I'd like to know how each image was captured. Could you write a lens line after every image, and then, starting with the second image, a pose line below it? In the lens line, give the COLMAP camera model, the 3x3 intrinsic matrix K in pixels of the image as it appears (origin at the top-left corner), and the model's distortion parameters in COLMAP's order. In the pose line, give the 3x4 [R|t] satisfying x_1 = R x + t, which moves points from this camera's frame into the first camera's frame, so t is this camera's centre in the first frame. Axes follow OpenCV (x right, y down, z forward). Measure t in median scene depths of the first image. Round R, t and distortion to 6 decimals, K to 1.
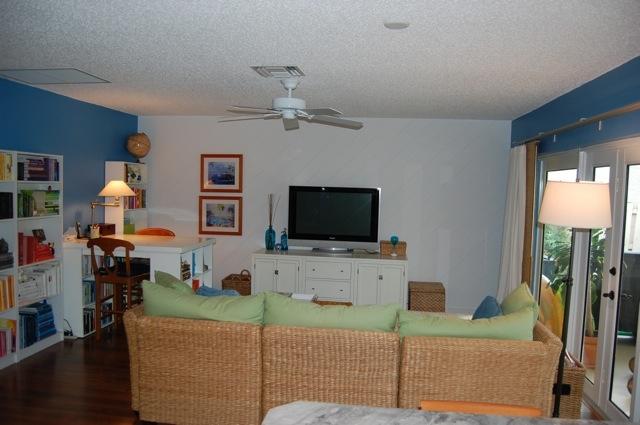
lens RADIAL K [[506.3, 0, 316.9], [0, 506.3, 218.2], [0, 0, 1]] dist [-0.056940, 0.012168]
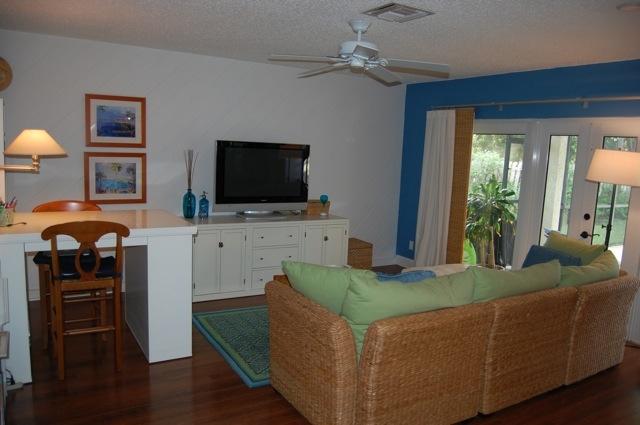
lens RADIAL K [[506.3, 0, 321.0], [0, 506.3, 210.2], [0, 0, 1]] dist [-0.056940, 0.012168]
pose [[0.785252, -0.066914, 0.615550, -0.418661], [0.015694, 0.995975, 0.088248, -0.019250], [-0.618978, -0.059636, 0.783141, 0.227178]]
